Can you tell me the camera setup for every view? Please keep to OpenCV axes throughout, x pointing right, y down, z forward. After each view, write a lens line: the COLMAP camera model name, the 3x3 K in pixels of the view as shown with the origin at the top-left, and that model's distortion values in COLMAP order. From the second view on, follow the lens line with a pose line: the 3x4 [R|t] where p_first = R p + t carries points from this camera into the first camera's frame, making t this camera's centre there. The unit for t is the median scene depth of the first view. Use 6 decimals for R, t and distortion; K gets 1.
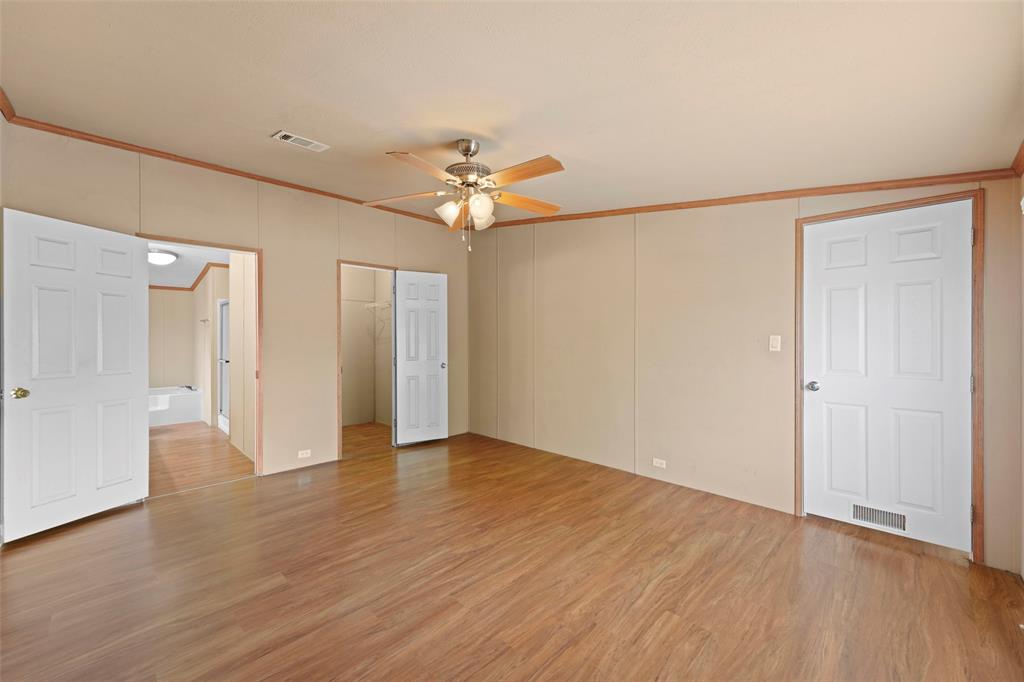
lens RADIAL K [[408.5, 0, 504.9], [0, 408.5, 340.1], [0, 0, 1]] dist [0.008392, -0.002184]
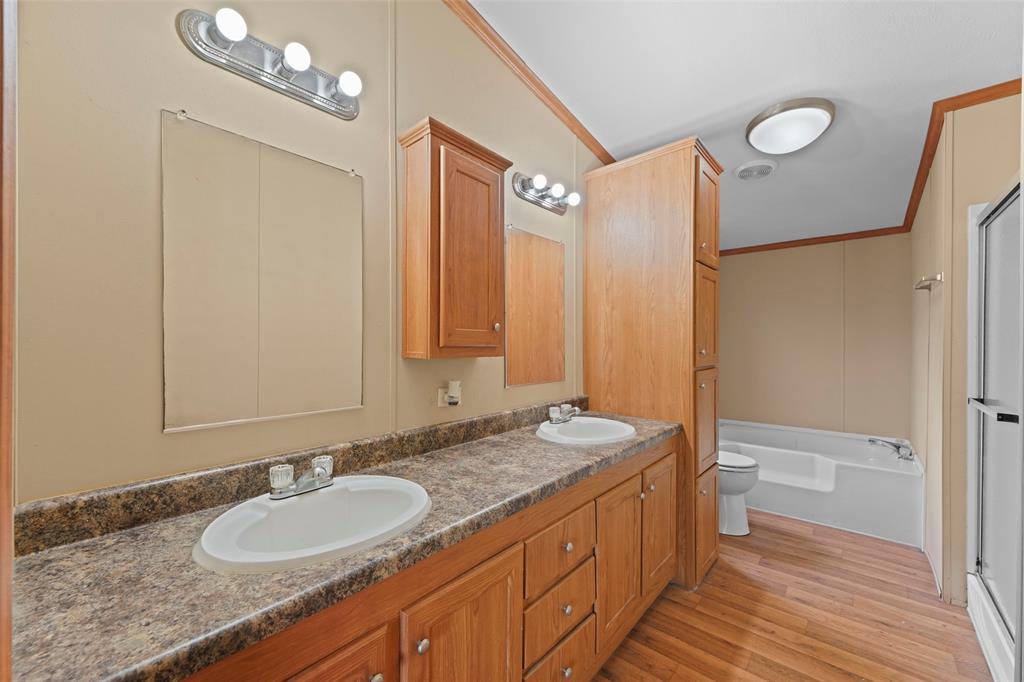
lens RADIAL K [[399.2, 0, 516.3], [0, 399.2, 344.1], [0, 0, 1]] dist [-0.000776, -0.000303]
pose [[0.089782, 0.004743, -0.995950, -1.102097], [-0.002167, 0.999987, 0.004567, 0.014716], [0.995959, 0.001748, 0.089791, 1.617770]]
